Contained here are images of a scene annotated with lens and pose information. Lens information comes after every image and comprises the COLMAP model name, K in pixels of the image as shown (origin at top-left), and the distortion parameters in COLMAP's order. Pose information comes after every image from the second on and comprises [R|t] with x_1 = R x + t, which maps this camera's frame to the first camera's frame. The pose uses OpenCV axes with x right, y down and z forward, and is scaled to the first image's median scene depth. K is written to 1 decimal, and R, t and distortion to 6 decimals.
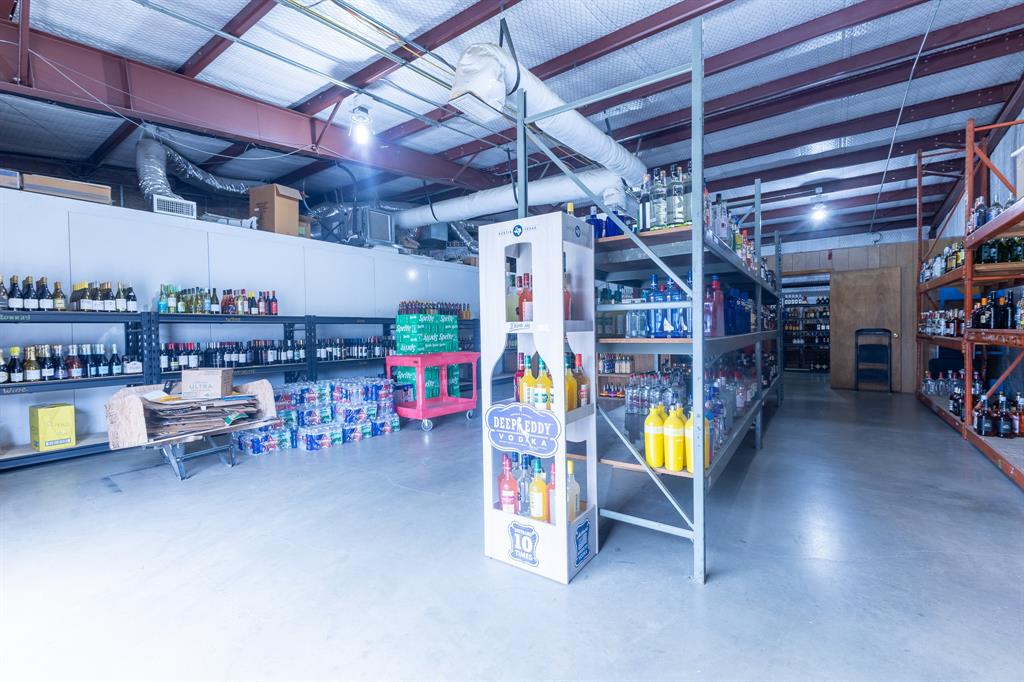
lens RADIAL K [[436.8, 0, 529.8], [0, 436.8, 334.7], [0, 0, 1]] dist [0.002271, 0.000015]
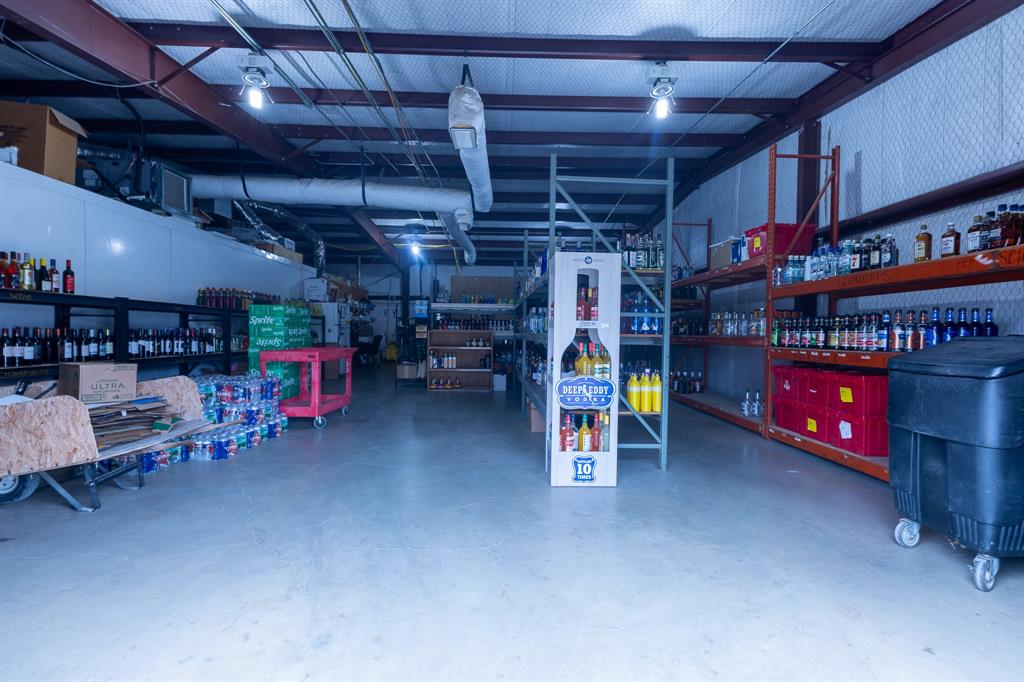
lens RADIAL K [[436.8, 0, 512.4], [0, 436.8, 336.5], [0, 0, 1]] dist [0.002271, 0.000015]
pose [[0.796599, 0.022303, 0.604097, -0.488242], [-0.021100, 0.999736, -0.009085, 0.018666], [-0.604140, -0.005509, 0.796859, -0.017303]]
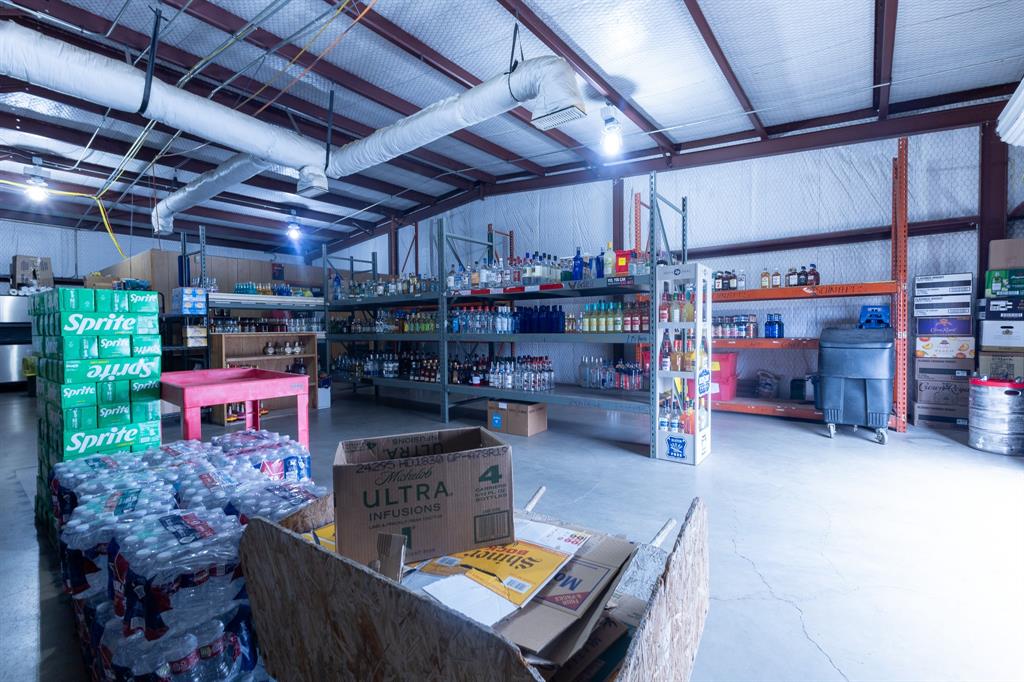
lens RADIAL K [[436.8, 0, 534.5], [0, 436.8, 338.7], [0, 0, 1]] dist [0.002271, 0.000015]
pose [[0.041940, -0.007299, 0.999093, -0.811077], [0.018645, 0.999805, 0.006521, 0.004821], [-0.998946, 0.018355, 0.042068, 0.714436]]
